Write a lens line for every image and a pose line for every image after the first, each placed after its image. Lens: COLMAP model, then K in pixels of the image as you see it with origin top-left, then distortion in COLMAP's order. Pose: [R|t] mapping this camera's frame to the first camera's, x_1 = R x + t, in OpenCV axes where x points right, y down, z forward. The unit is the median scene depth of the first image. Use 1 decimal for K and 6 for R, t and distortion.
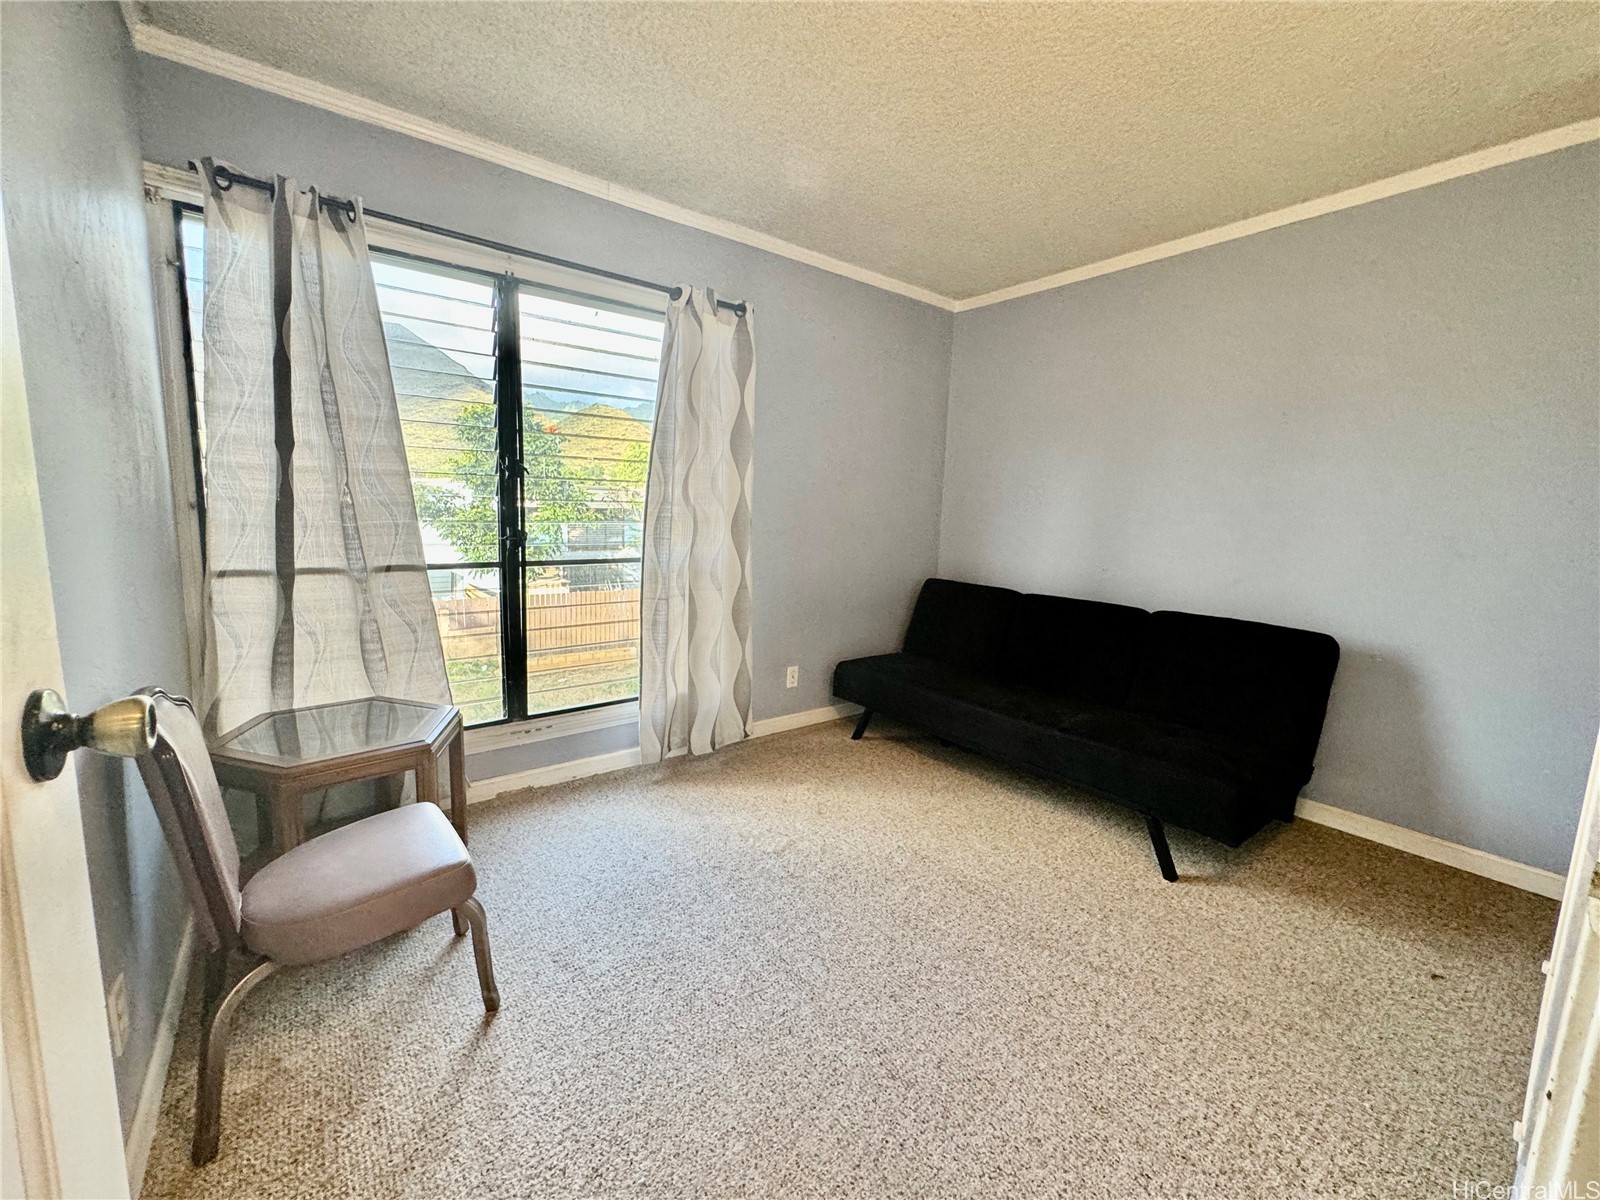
lens RADIAL K [[639.5, 0, 799.1], [0, 639.5, 598.7], [0, 0, 1]] dist [0.000673, 0.000080]
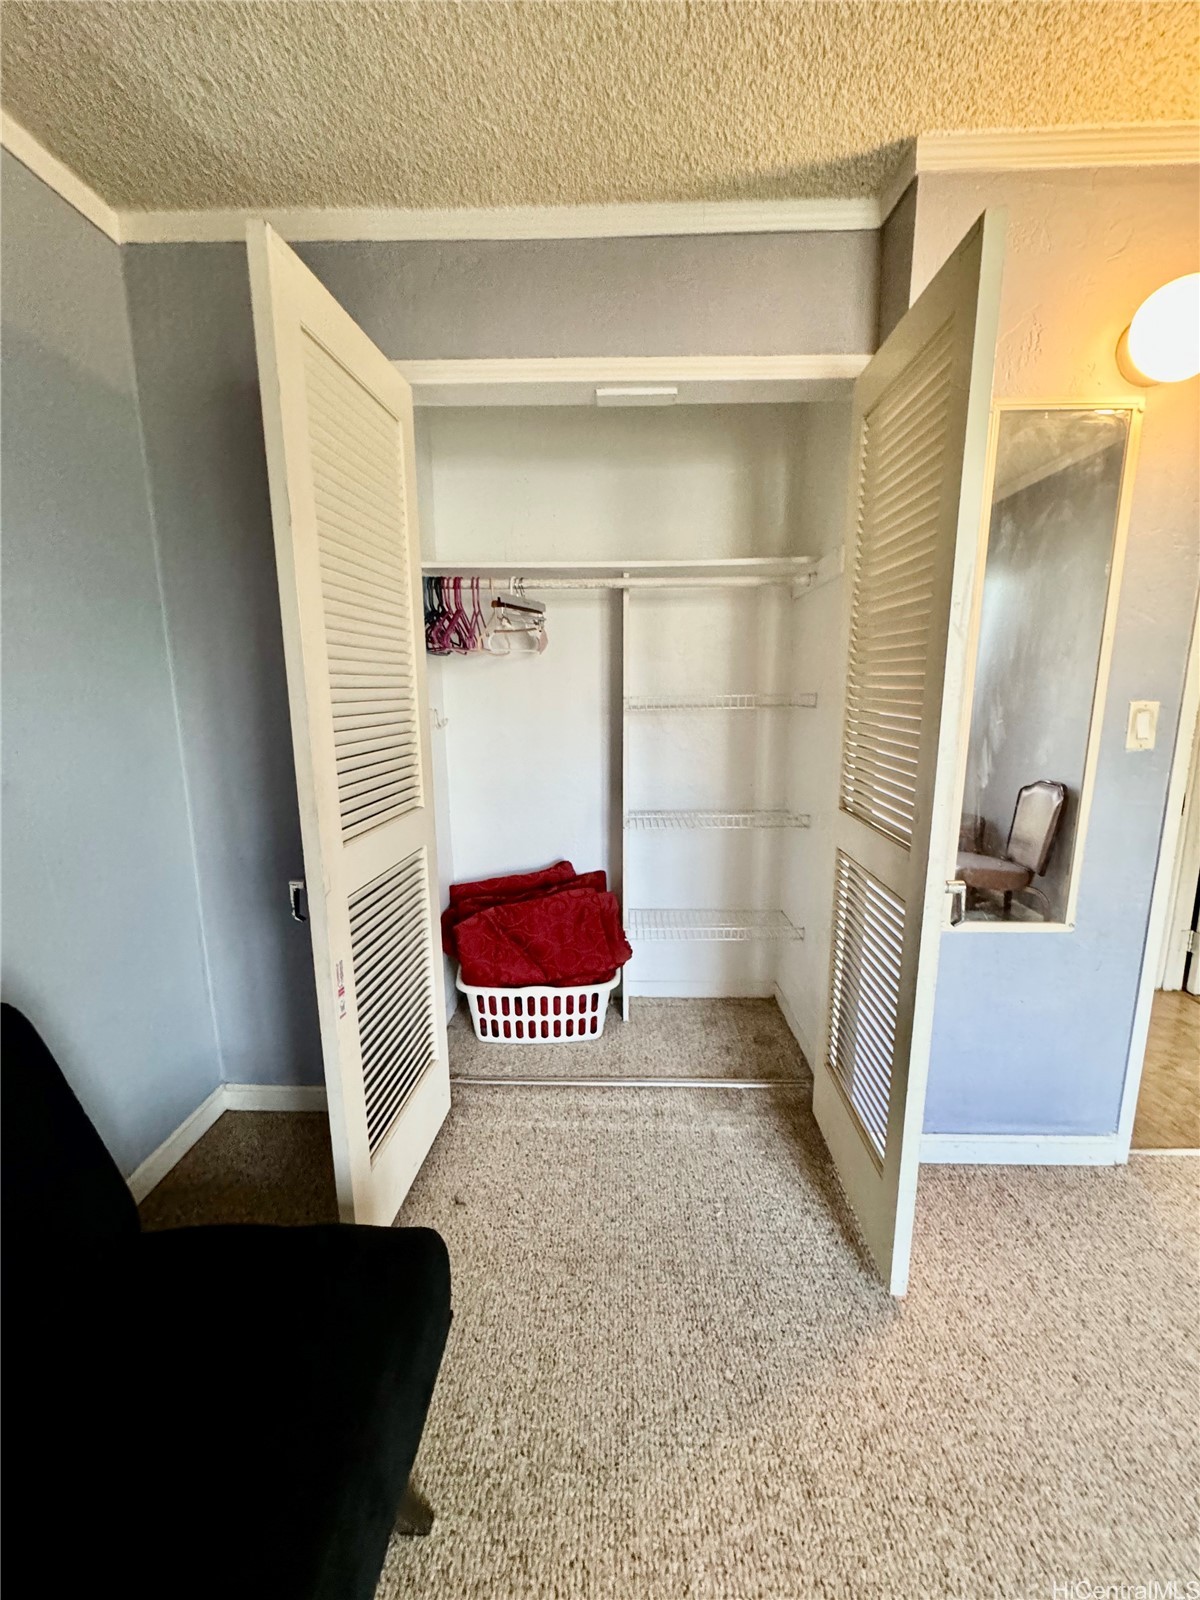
lens RADIAL K [[639.5, 0, 600.0], [0, 639.5, 800.0], [0, 0, 1]] dist [0.000673, 0.000080]
pose [[-0.769457, -0.143517, 0.622366, 0.225314], [0.070863, 0.949229, 0.306502, -0.174618], [-0.634756, 0.279942, -0.720220, 0.955802]]
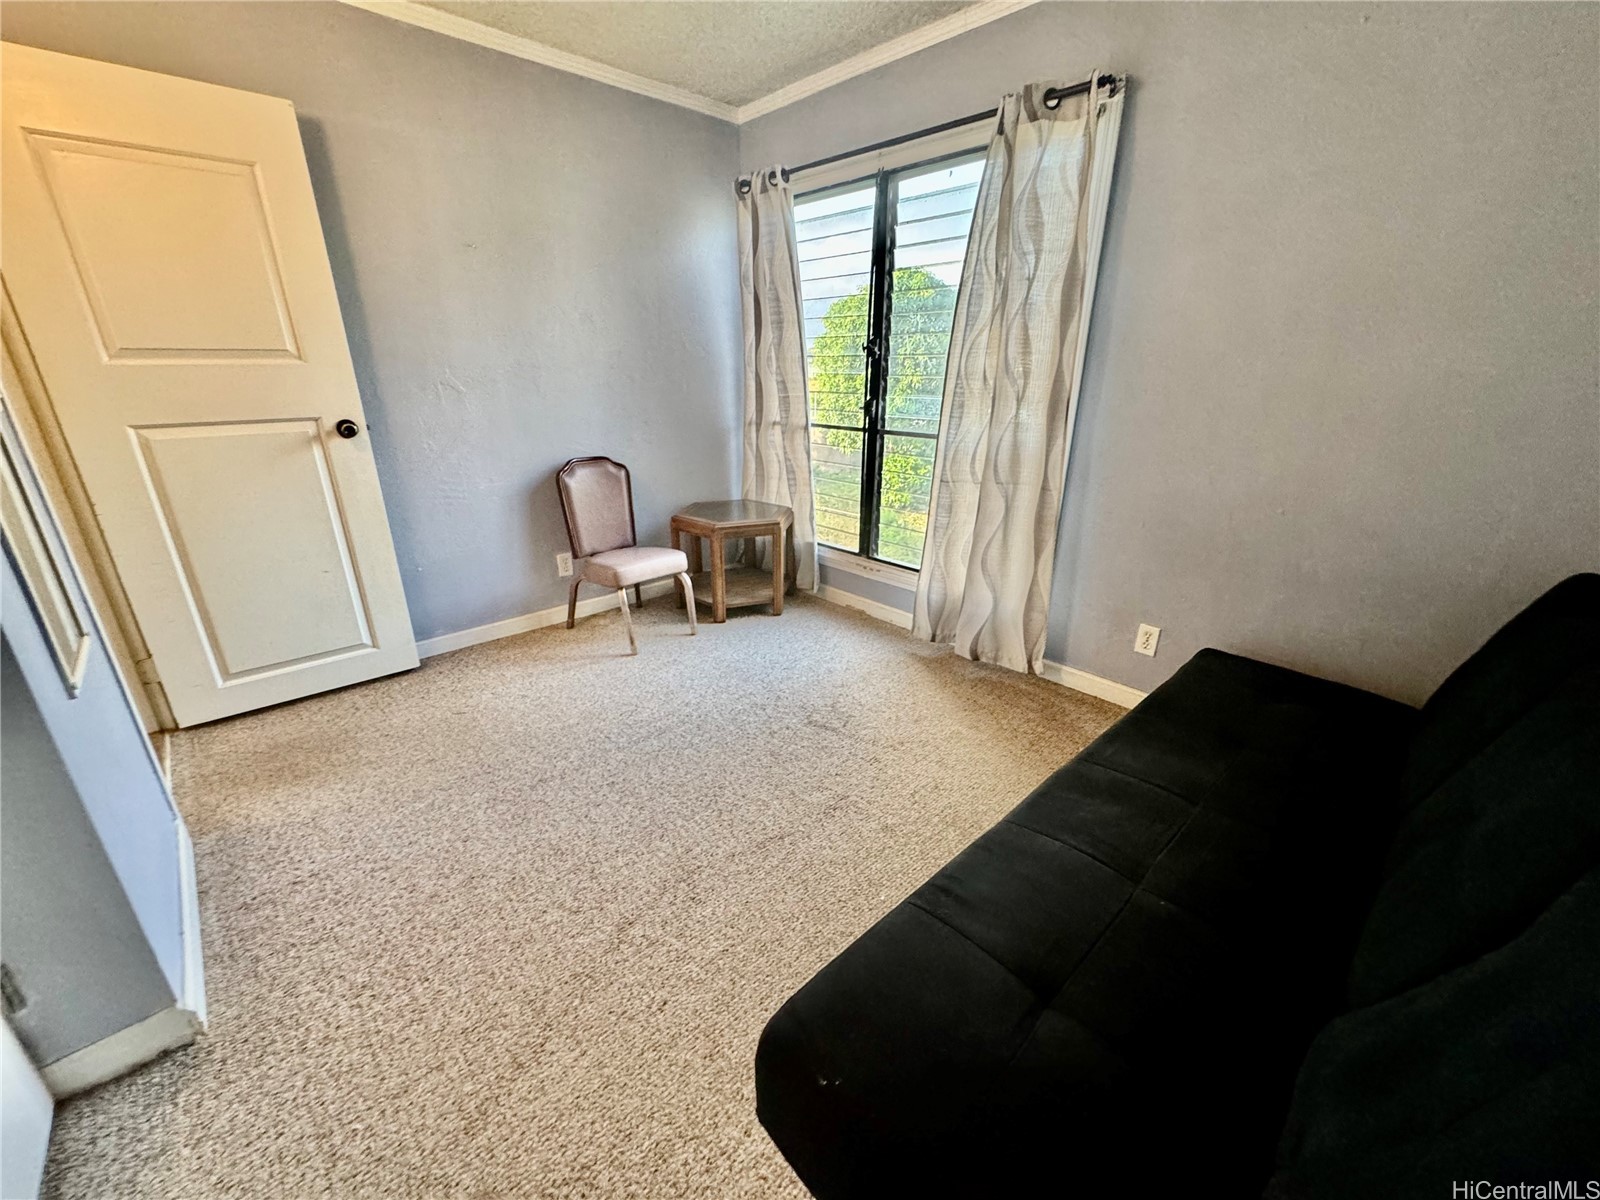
lens RADIAL K [[639.5, 0, 799.1], [0, 639.5, 598.7], [0, 0, 1]] dist [0.000673, 0.000080]
pose [[0.095217, 0.312845, -0.945020, 0.807061], [-0.141705, 0.943925, 0.298205, -0.097172], [0.985319, 0.105520, 0.134209, 0.737233]]
